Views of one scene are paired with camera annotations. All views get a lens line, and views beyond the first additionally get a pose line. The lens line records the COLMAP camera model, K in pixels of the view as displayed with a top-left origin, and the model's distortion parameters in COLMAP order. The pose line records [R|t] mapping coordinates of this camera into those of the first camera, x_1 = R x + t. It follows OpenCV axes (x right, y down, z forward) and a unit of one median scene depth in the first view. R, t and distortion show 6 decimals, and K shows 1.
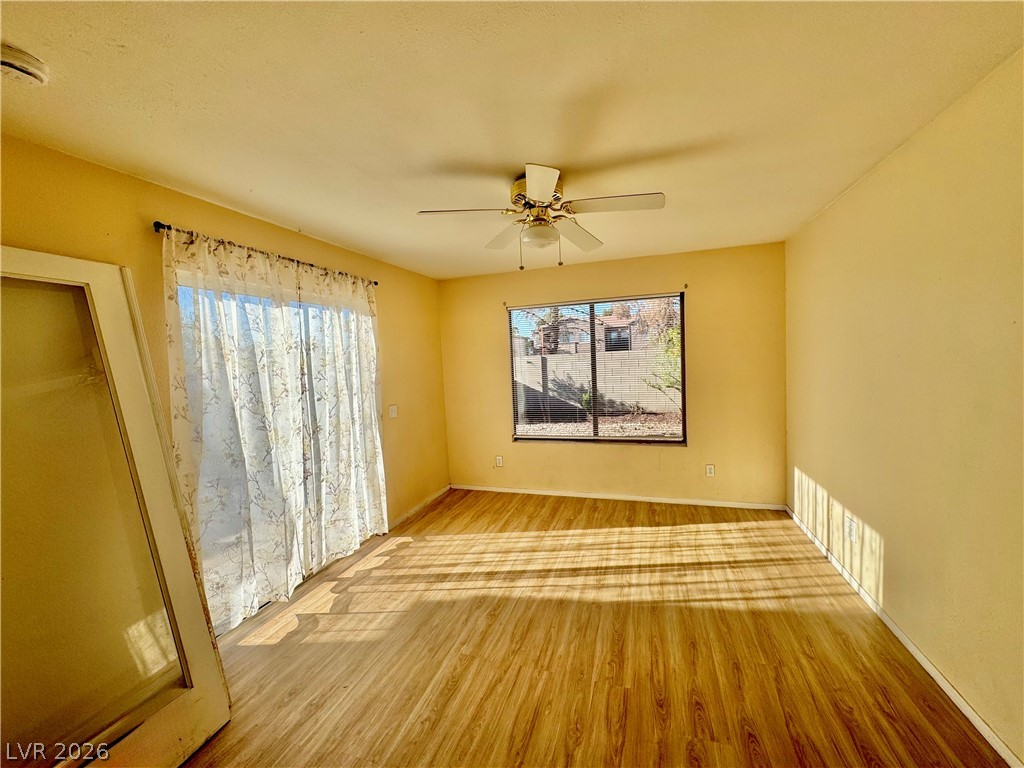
lens RADIAL K [[406.9, 0, 512.0], [0, 406.9, 384.0], [0, 0, 1]] dist [-0.002135, 0.000003]
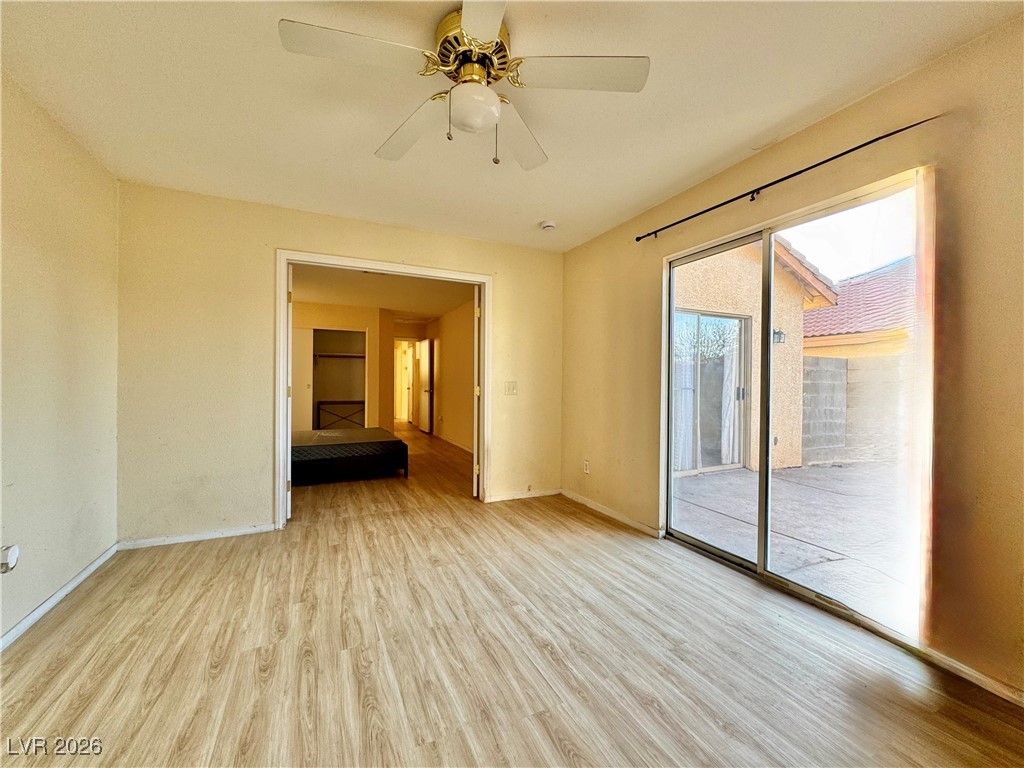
lens RADIAL K [[406.9, 0, 512.0], [0, 406.9, 384.0], [0, 0, 1]] dist [-0.002135, 0.000003]
pose [[-0.719928, 0.044817, -0.692600, 0.585983], [-0.013649, 0.996806, 0.078690, 0.053707], [0.693914, 0.066104, -0.717017, 1.774669]]
